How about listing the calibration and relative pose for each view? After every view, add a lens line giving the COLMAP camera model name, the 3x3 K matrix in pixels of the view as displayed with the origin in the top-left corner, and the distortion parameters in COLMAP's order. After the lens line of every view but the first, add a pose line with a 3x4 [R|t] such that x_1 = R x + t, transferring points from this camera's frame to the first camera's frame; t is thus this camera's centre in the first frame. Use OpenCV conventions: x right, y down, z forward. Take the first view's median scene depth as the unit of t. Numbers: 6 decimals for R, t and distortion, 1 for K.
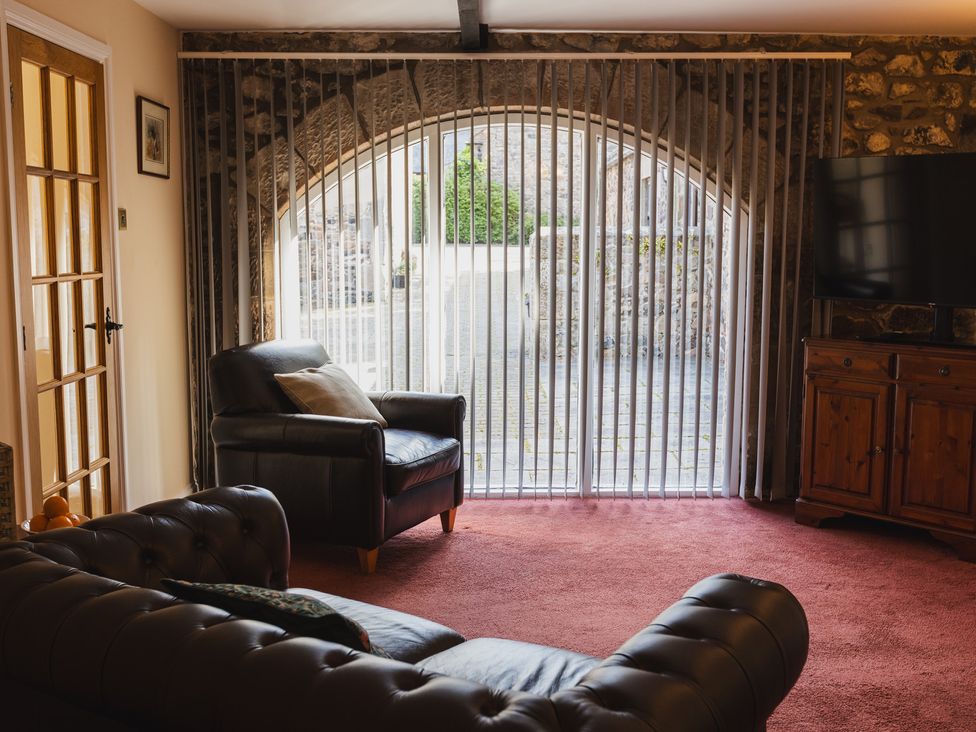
lens RADIAL K [[1056.4, 0, 487.0], [0, 1056.4, 358.5], [0, 0, 1]] dist [0.003394, 0.000000]
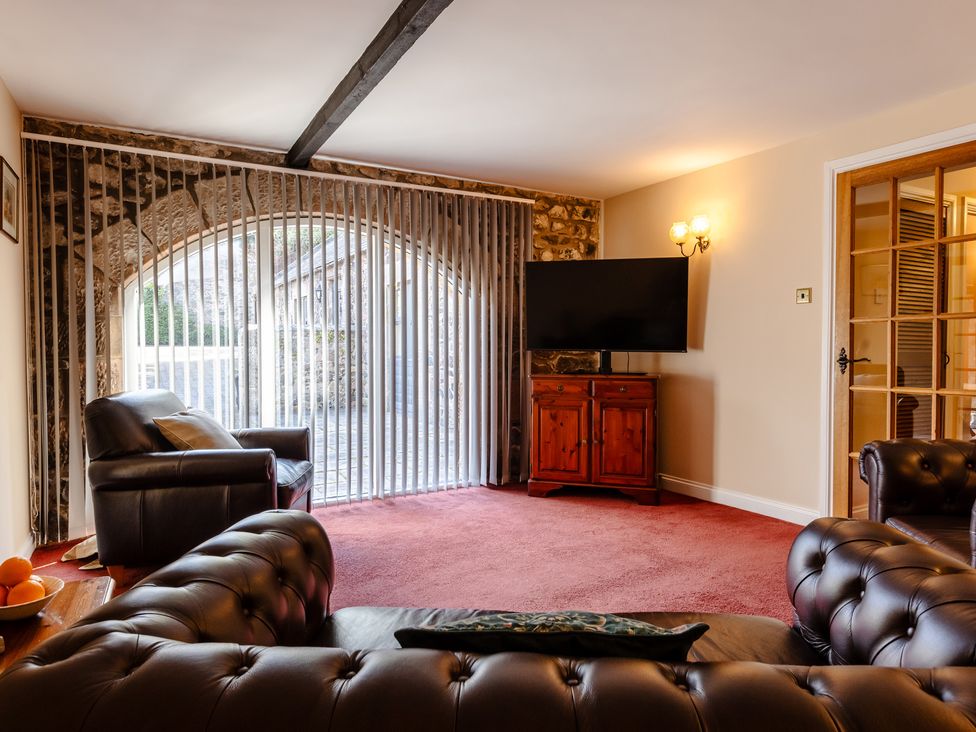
lens RADIAL K [[617.5, 0, 487.4], [0, 617.5, 363.1], [0, 0, 1]] dist [0.000523, 0.007064]
pose [[0.874038, -0.020302, 0.485434, -0.183931], [0.061542, 0.995705, -0.069167, 0.021520], [-0.481945, 0.090329, 0.871533, 0.227405]]
